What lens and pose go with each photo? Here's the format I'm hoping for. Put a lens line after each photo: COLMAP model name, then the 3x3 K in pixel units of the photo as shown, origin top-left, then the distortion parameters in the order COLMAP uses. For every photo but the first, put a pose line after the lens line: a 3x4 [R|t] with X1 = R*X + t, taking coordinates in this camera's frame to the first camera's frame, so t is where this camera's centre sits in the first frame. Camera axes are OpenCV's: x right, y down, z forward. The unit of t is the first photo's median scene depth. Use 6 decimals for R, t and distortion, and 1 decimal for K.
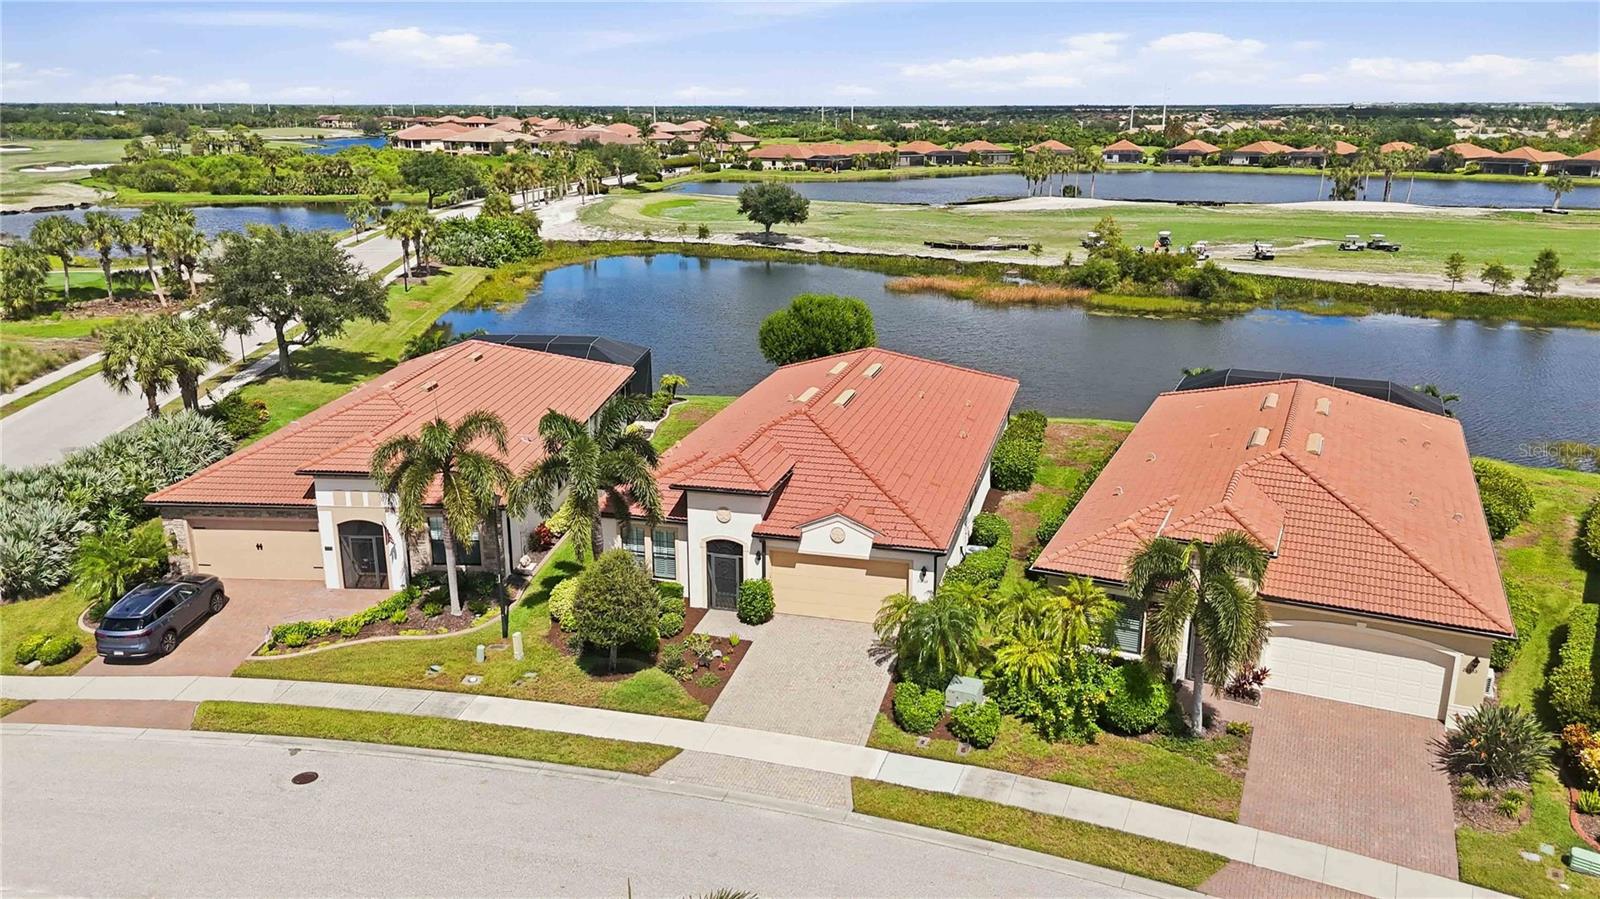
lens RADIAL K [[1181.1, 0, 800.0], [0, 1181.1, 449.5], [0, 0, 1]] dist [0.070354, -0.076467]
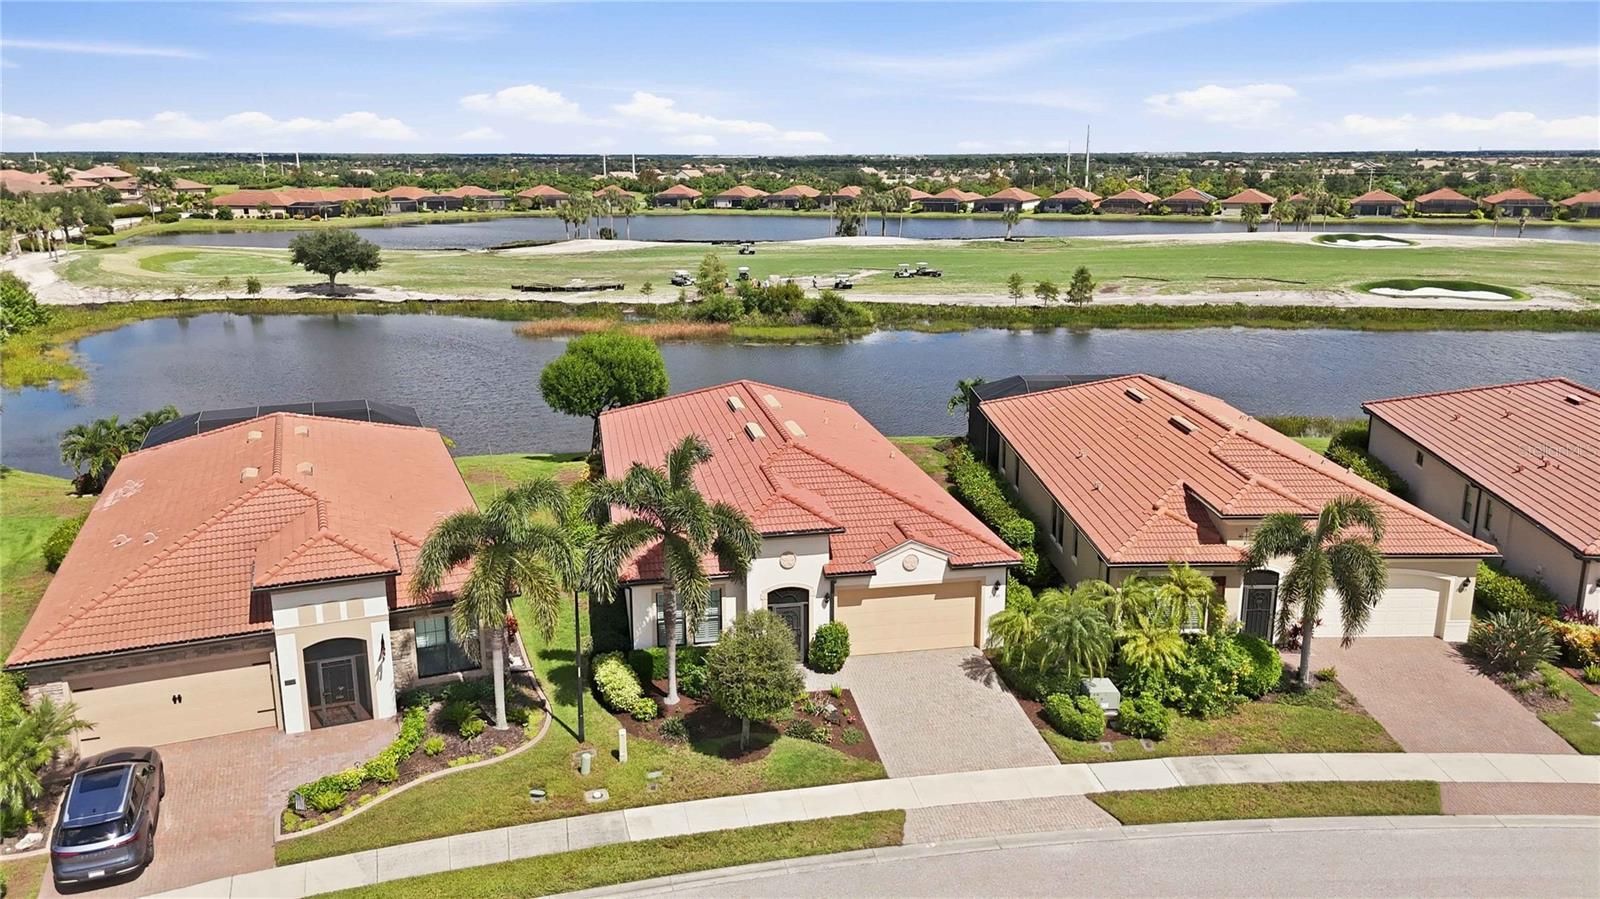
lens RADIAL K [[1181.1, 0, 800.0], [0, 1181.1, 449.5], [0, 0, 1]] dist [0.070354, -0.076467]
pose [[0.897061, -0.106497, 0.428883, -0.157185], [0.122768, 0.992381, -0.010363, -0.007155], [-0.424512, 0.061949, 0.903301, 0.054487]]
